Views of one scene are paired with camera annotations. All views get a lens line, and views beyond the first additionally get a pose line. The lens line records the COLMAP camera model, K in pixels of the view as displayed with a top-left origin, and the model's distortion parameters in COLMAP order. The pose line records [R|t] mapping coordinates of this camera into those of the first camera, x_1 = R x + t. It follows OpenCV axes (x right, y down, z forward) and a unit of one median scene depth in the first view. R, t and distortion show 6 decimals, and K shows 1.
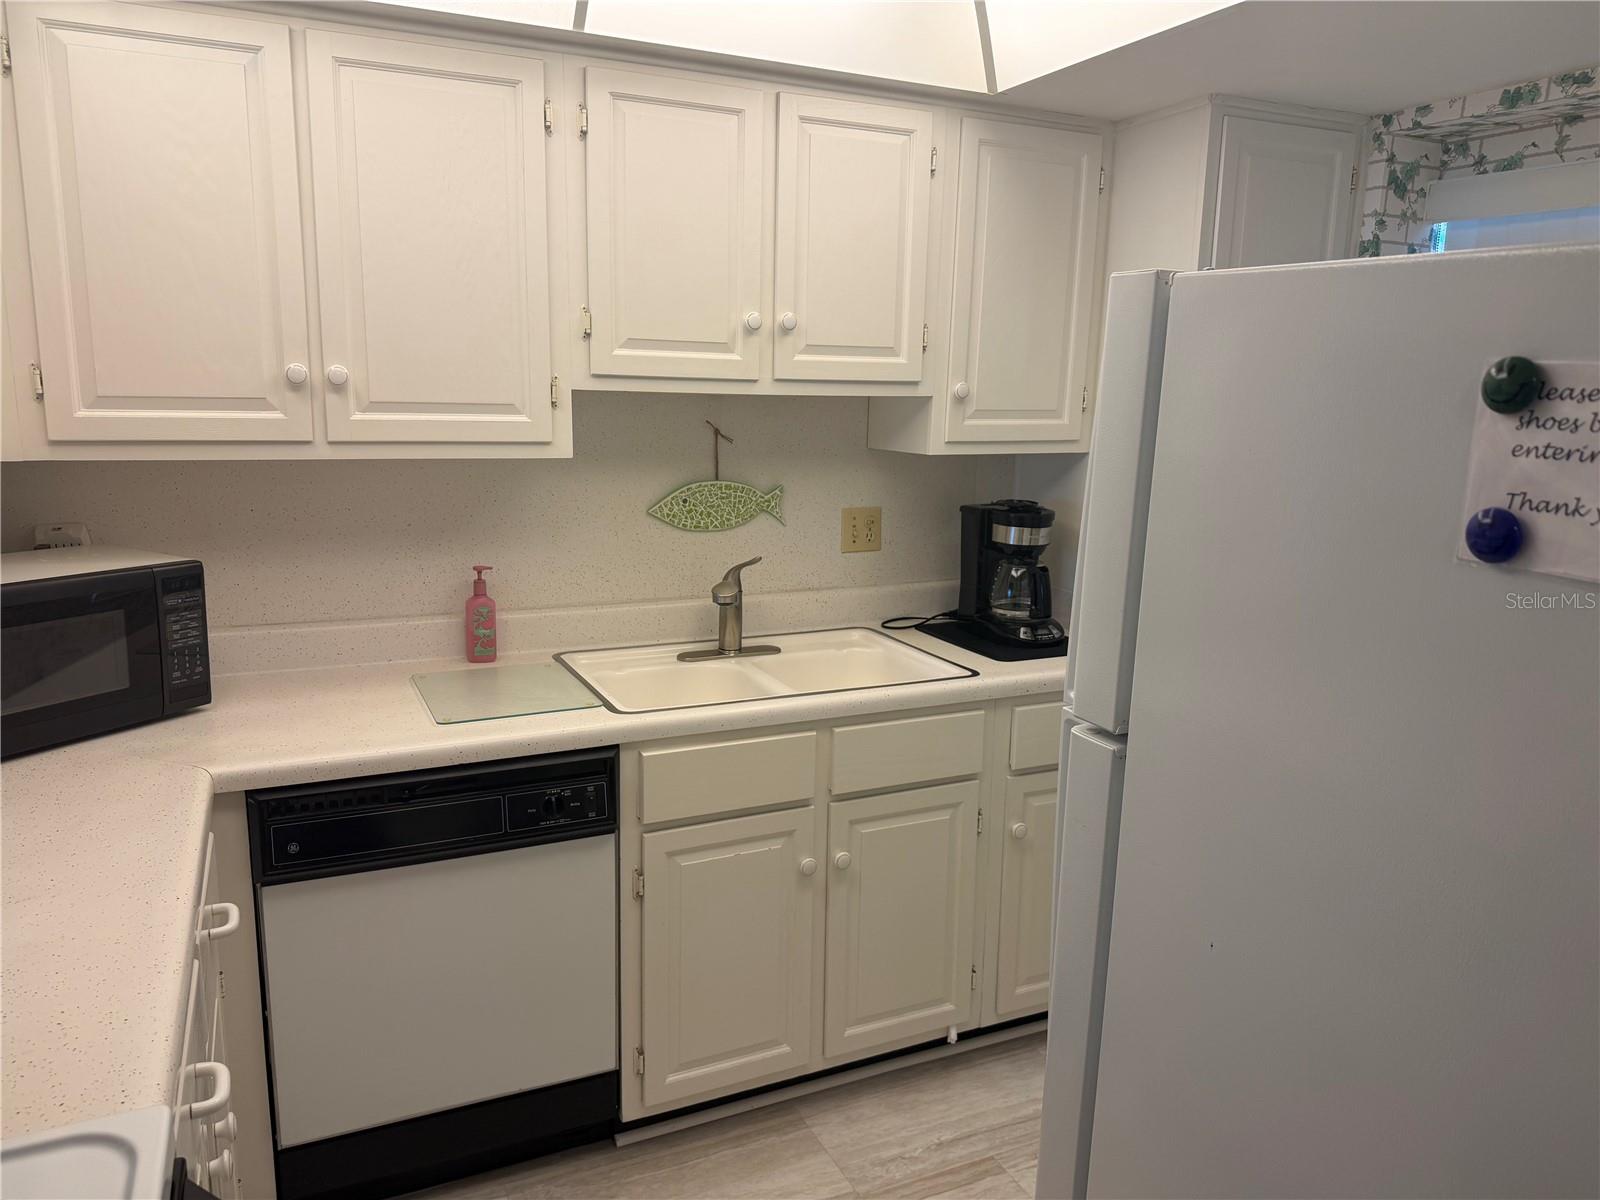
lens RADIAL K [[1120.9, 0, 803.8], [0, 1120.9, 595.3], [0, 0, 1]] dist [0.072156, -0.072816]
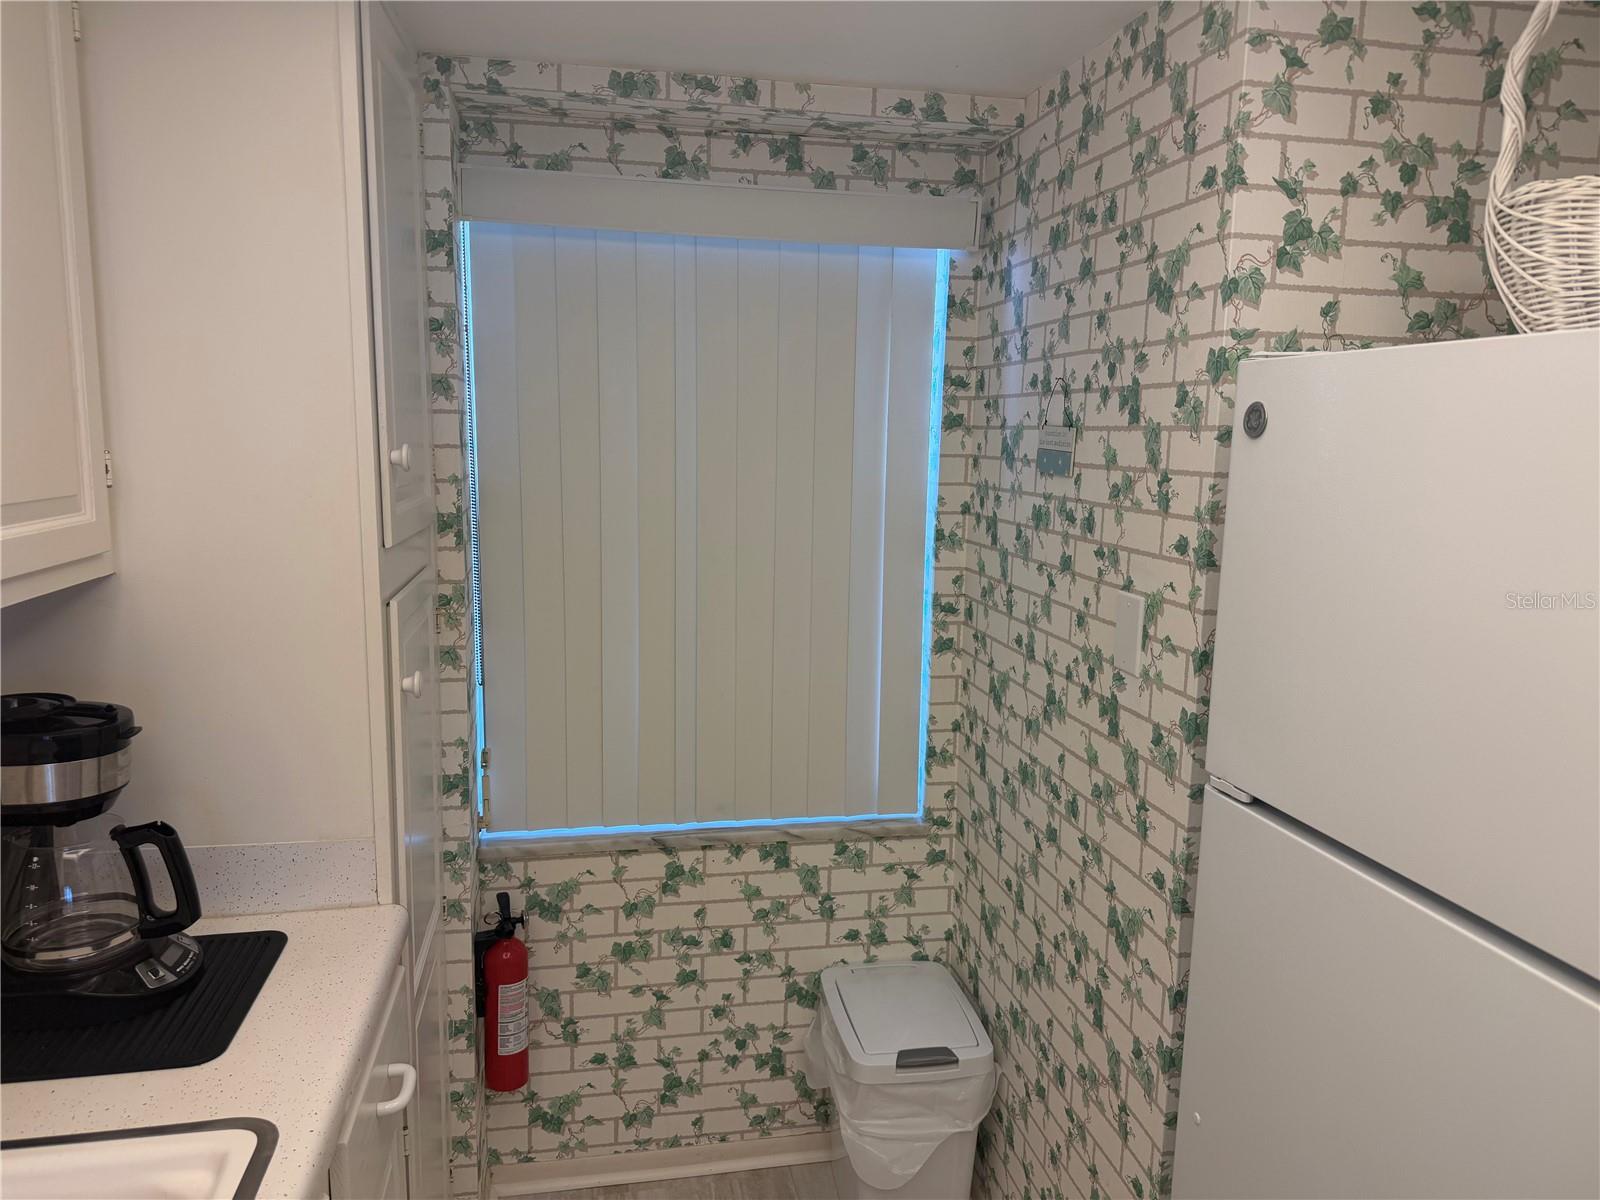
lens RADIAL K [[1120.9, 0, 804.0], [0, 1120.9, 592.7], [0, 0, 1]] dist [0.072156, -0.072816]
pose [[0.235467, -0.166378, 0.957535, -0.177891], [0.180622, 0.975565, 0.125094, -0.142146], [-0.954951, 0.143496, 0.259765, 0.650751]]
